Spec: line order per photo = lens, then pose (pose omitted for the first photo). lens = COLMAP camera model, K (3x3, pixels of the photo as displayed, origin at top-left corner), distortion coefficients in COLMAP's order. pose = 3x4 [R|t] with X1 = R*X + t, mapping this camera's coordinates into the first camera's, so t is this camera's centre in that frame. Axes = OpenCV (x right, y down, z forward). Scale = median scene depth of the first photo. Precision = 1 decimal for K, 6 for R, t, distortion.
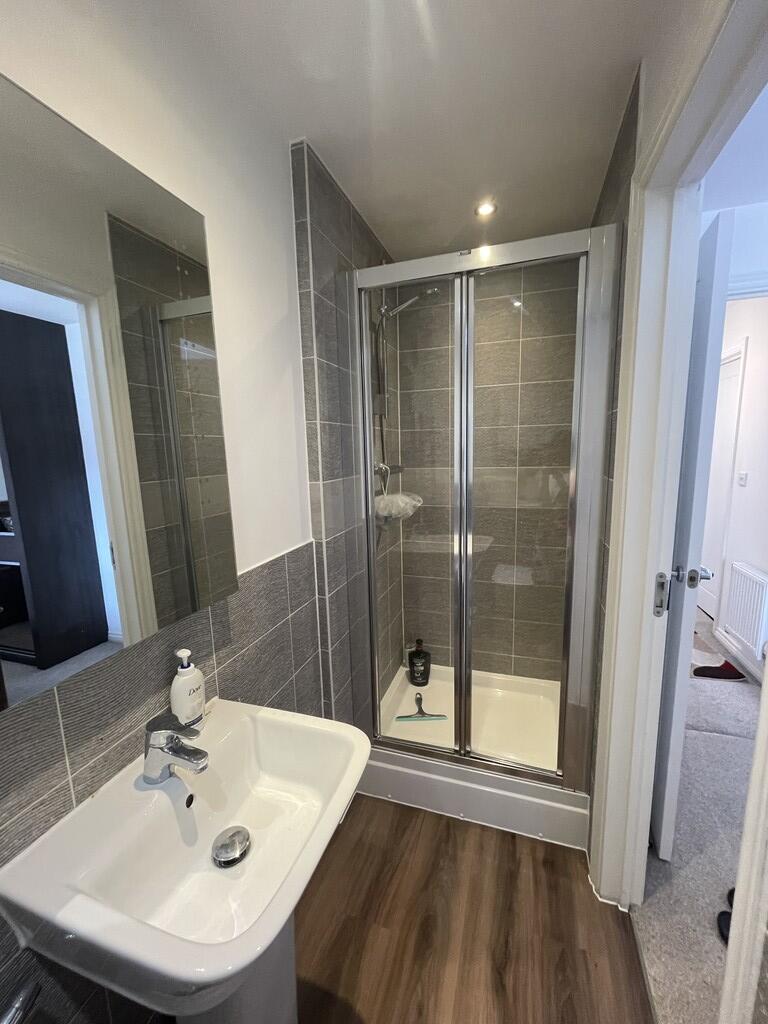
lens RADIAL K [[415.9, 0, 384.0], [0, 415.9, 512.0], [0, 0, 1]] dist [-0.001401, 0.000229]
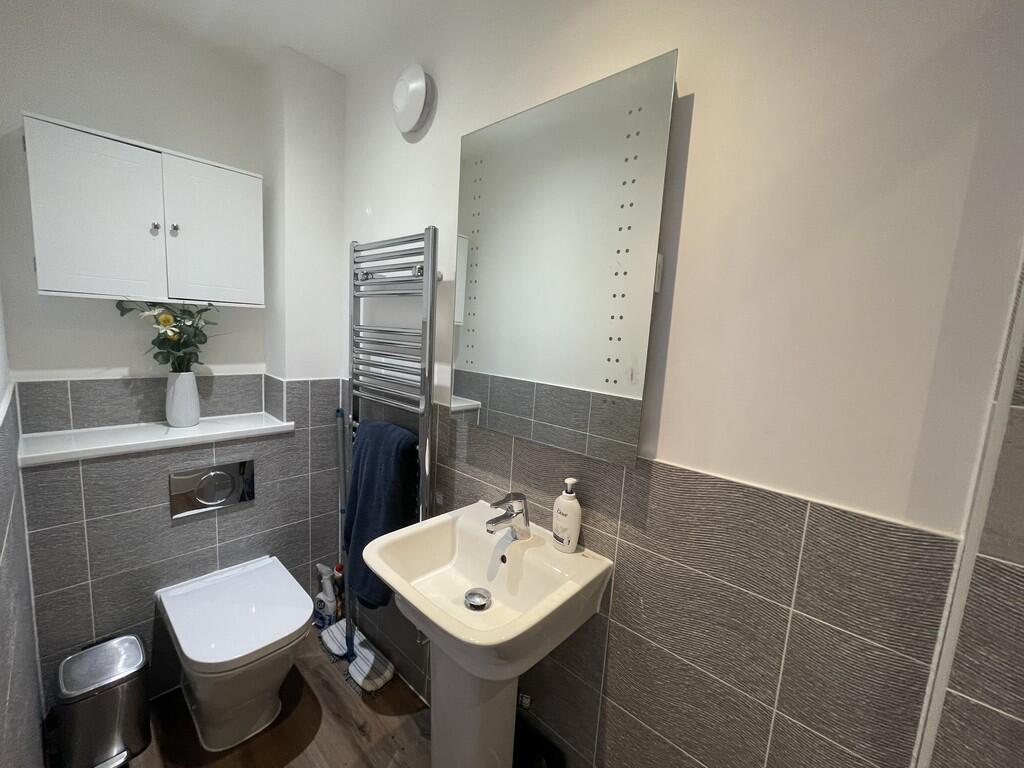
lens RADIAL K [[415.9, 0, 512.0], [0, 415.9, 384.0], [0, 0, 1]] dist [-0.001401, 0.000229]
pose [[-0.400776, 0.122486, -0.907952, 0.508064], [-0.190881, 0.958112, 0.213509, -0.115969], [0.896071, 0.258880, -0.360608, 0.994457]]
